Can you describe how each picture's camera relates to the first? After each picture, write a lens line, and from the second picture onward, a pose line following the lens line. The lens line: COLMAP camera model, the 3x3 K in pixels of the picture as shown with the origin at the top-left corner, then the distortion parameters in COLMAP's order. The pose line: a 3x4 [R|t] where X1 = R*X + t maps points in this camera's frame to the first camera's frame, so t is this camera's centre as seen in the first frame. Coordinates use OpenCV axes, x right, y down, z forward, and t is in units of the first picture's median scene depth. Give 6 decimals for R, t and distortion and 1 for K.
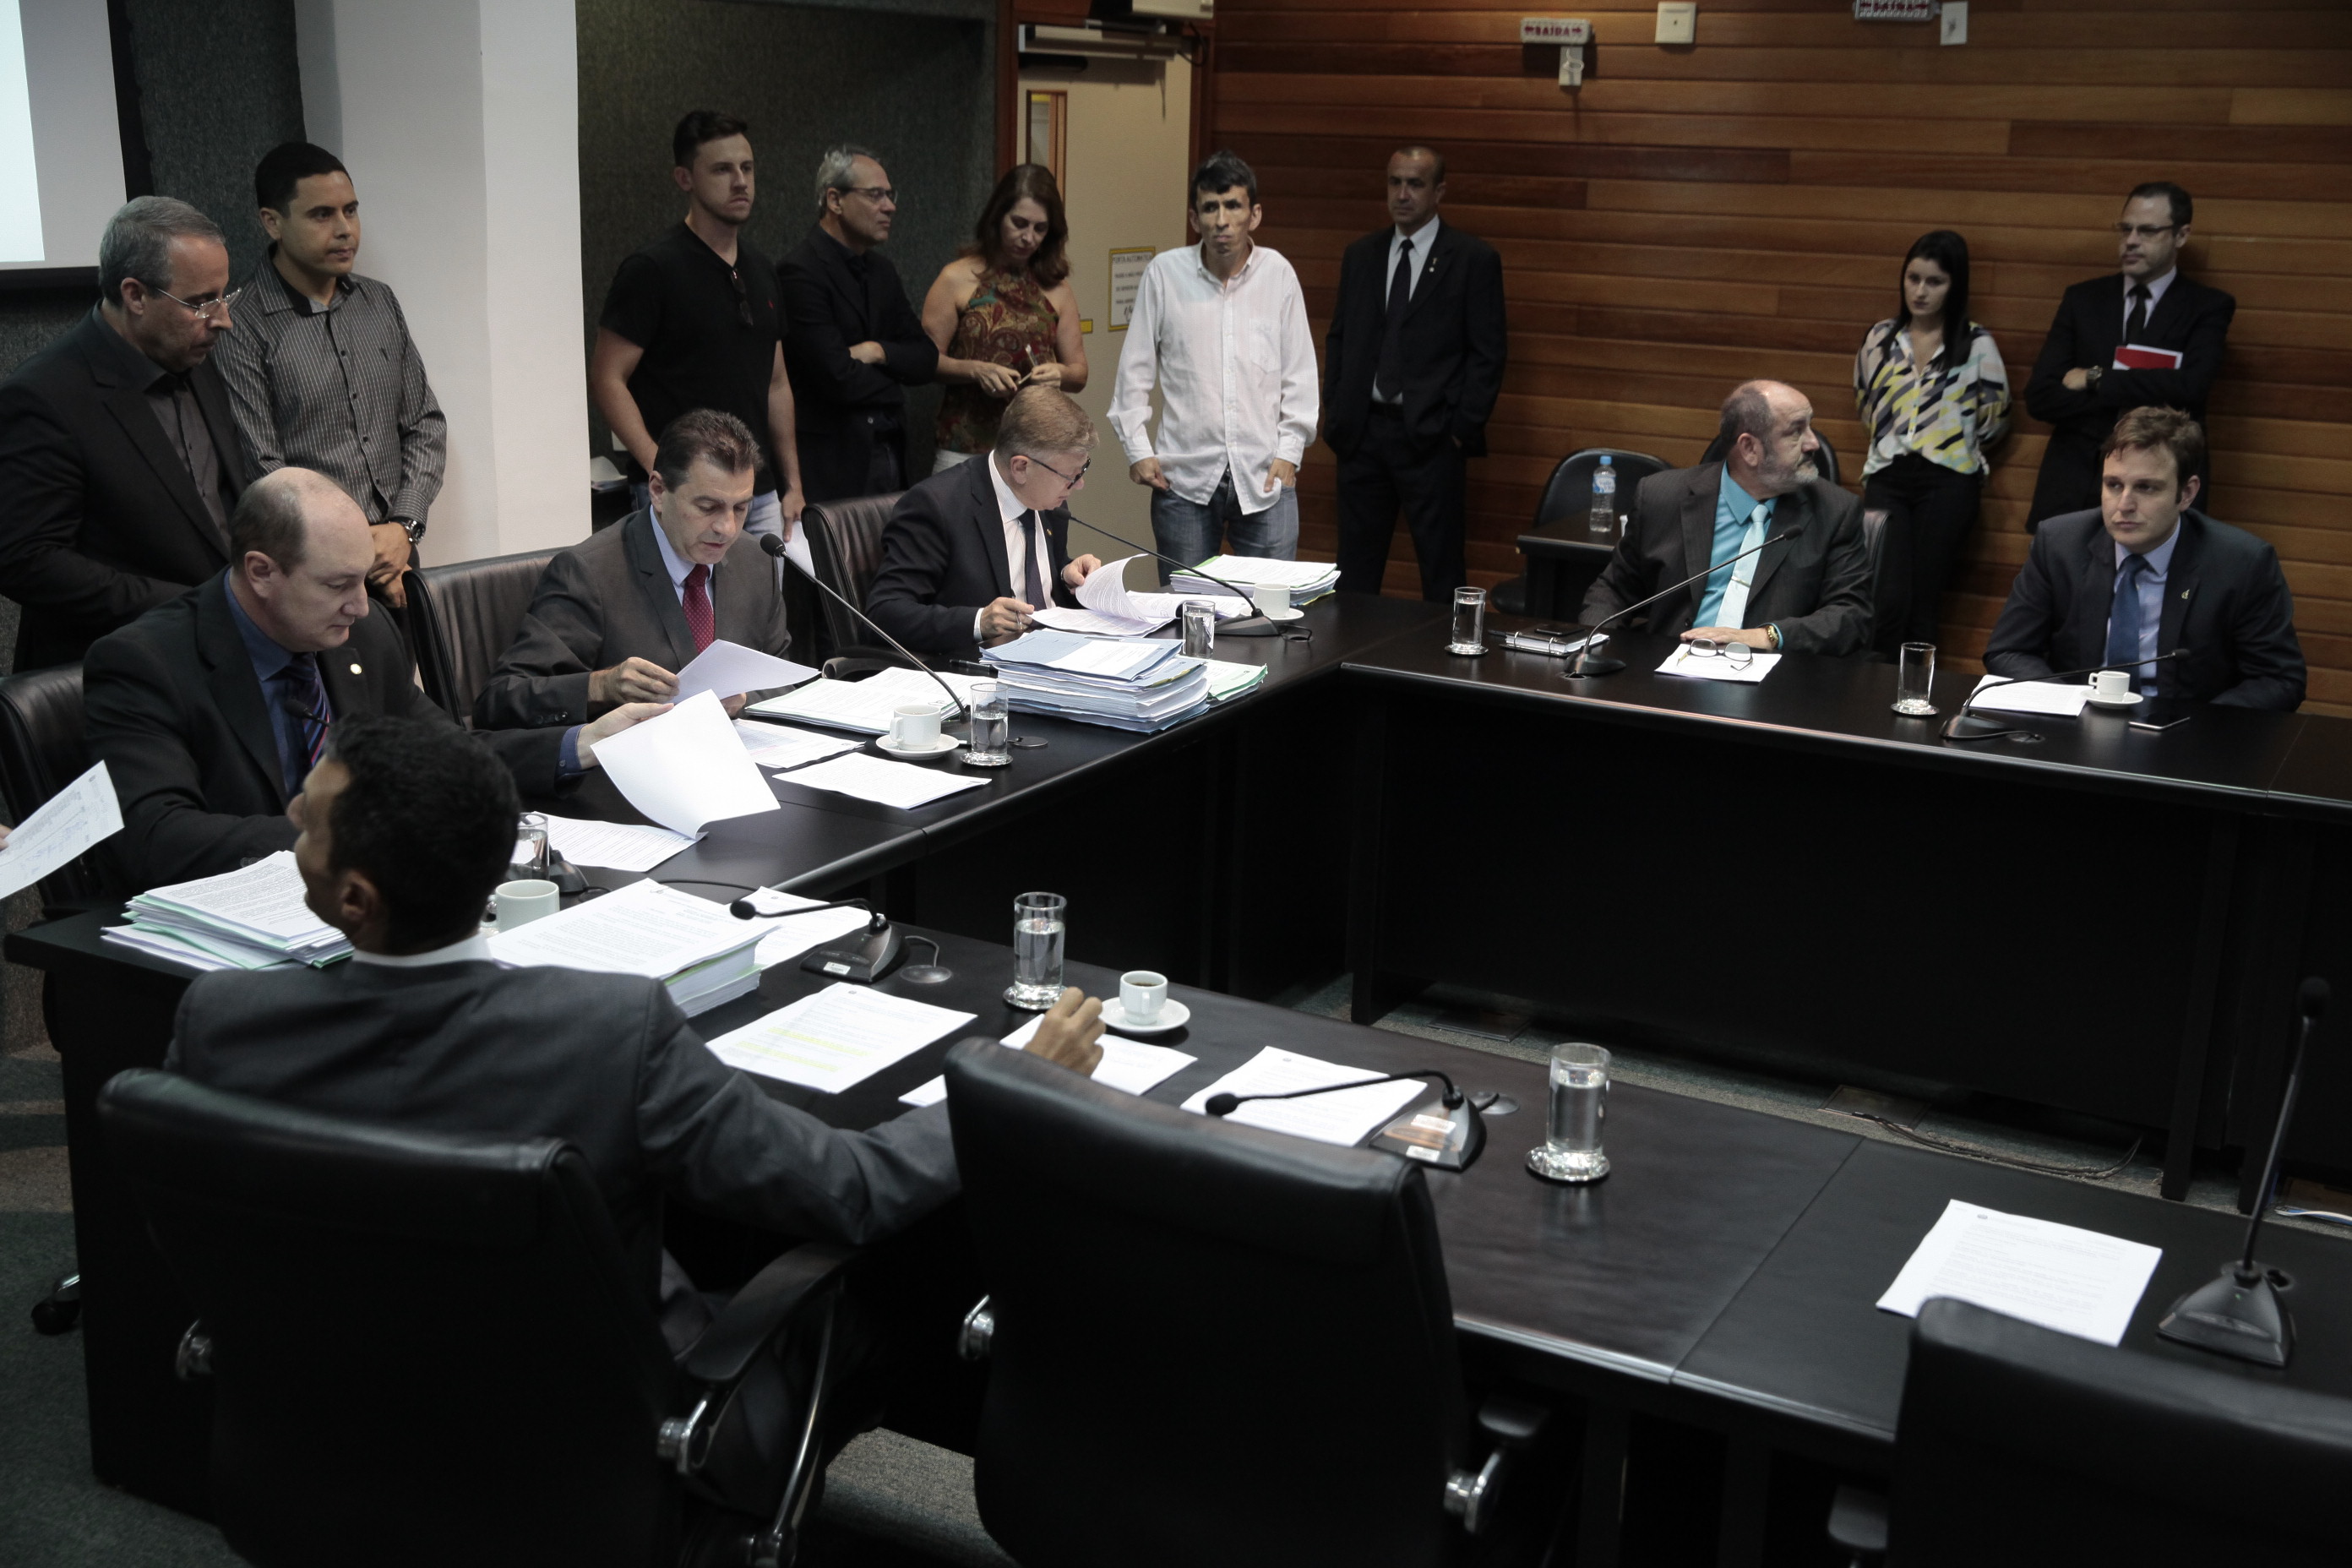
lens RADIAL K [[2598.8, 0, 1176.0], [0, 2598.8, 784.0], [0, 0, 1]] dist [0.005069, 0.141607]
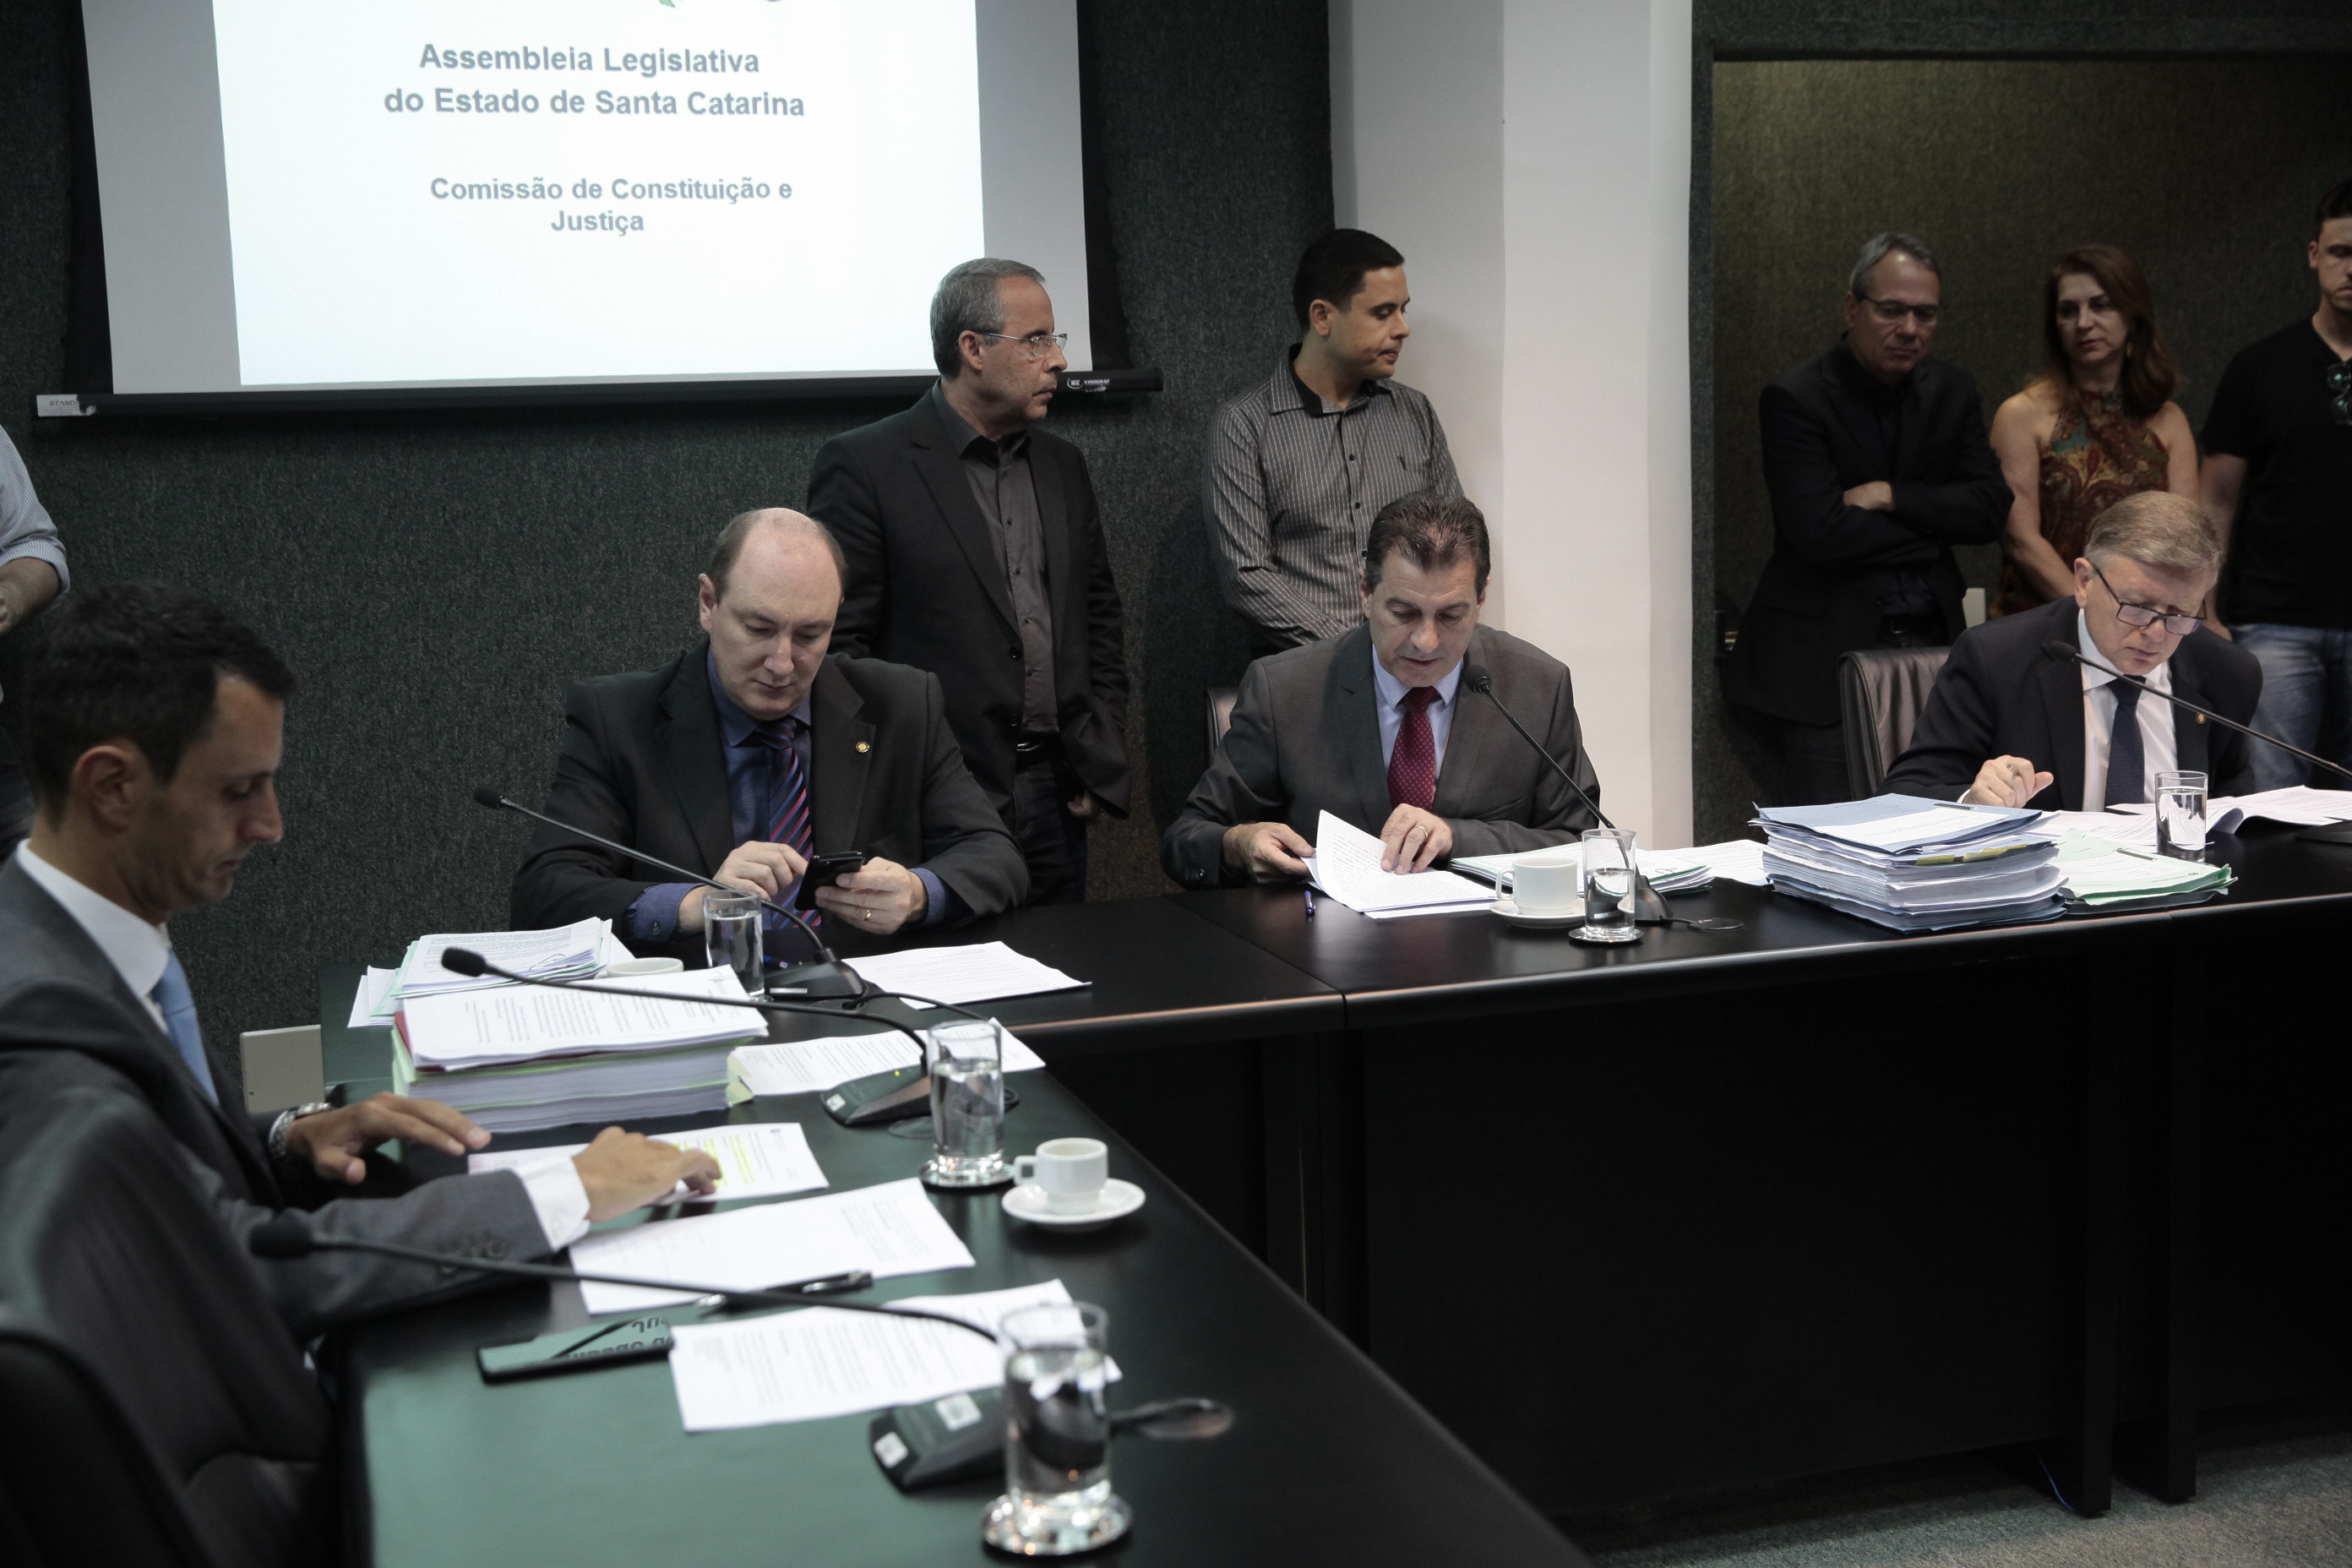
lens RADIAL K [[2777.2, 0, 1176.0], [0, 2777.2, 784.0], [0, 0, 1]] dist [0.022129, 0.168158]
pose [[0.726545, 0.044032, -0.685706, 0.214992], [-0.126303, 0.989499, -0.070285, 0.010847], [0.675411, 0.137672, 0.724477, 0.210634]]
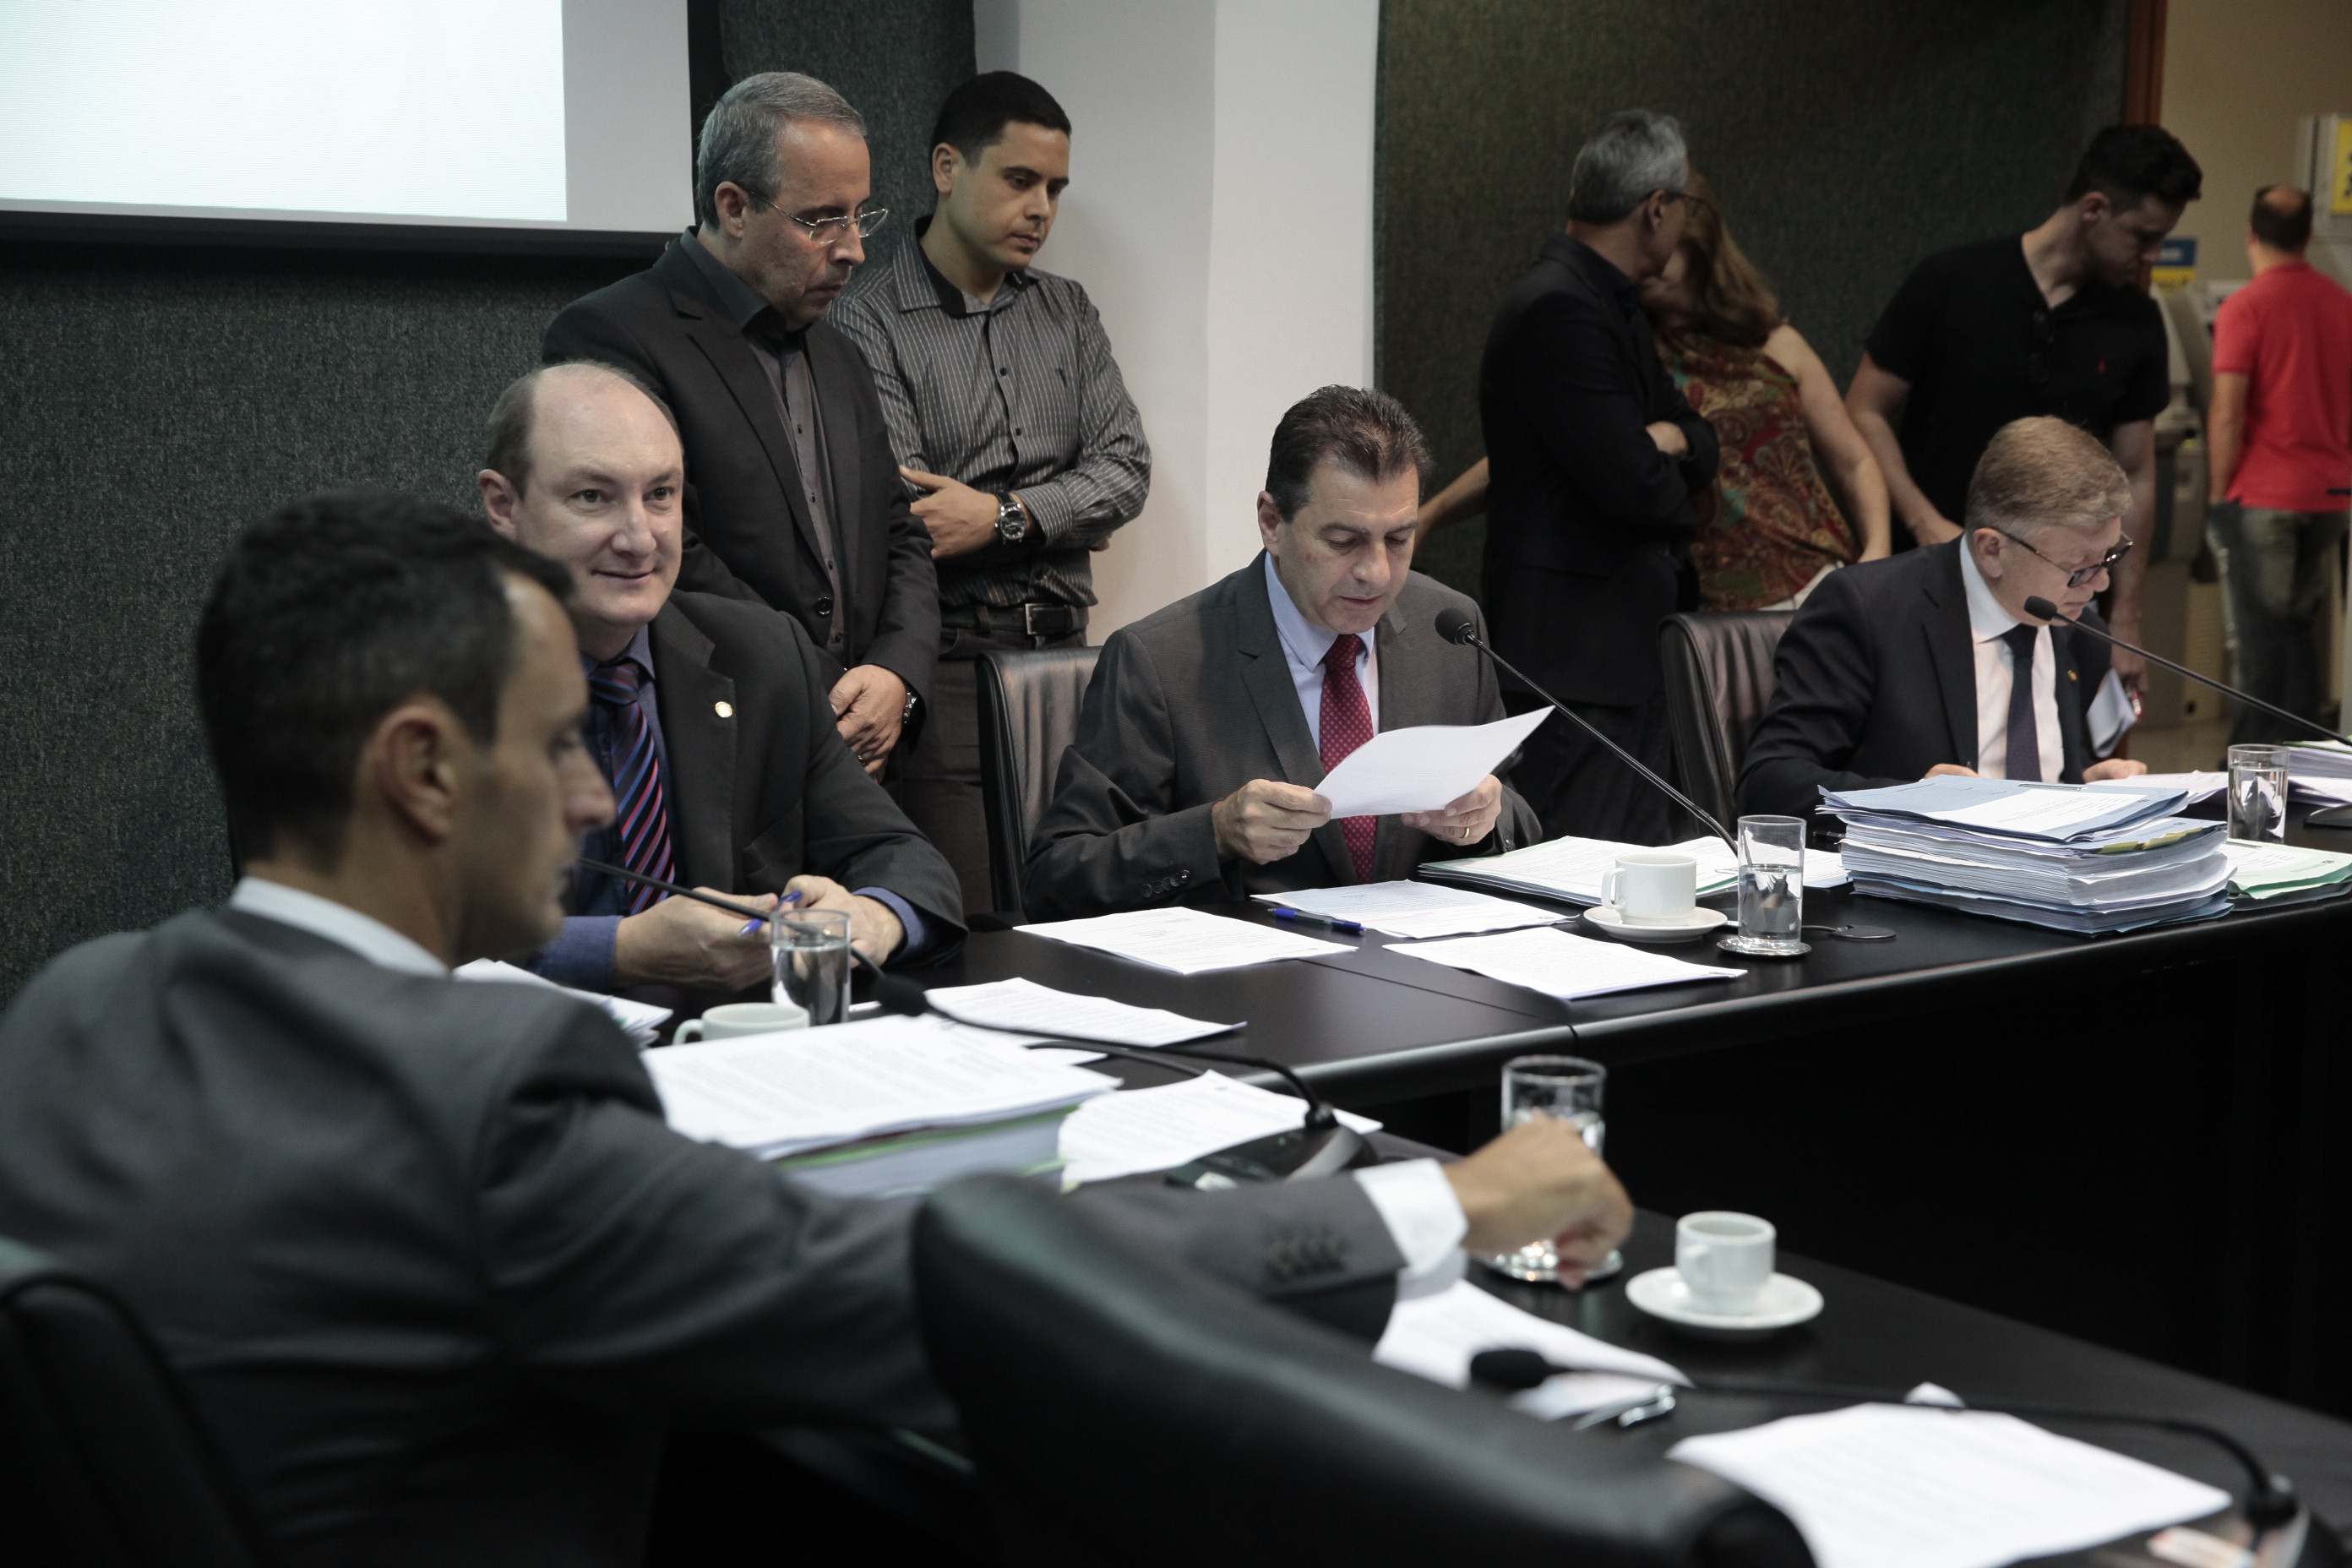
lens RADIAL K [[3464.0, 0, 1176.0], [0, 3464.0, 784.0], [0, 0, 1]] dist [0.120003, 0.039992]
pose [[0.918391, 0.029245, -0.394593, 0.064849], [-0.081781, 0.989761, -0.116984, 0.032631], [0.387131, 0.139707, 0.911379, 0.143283]]
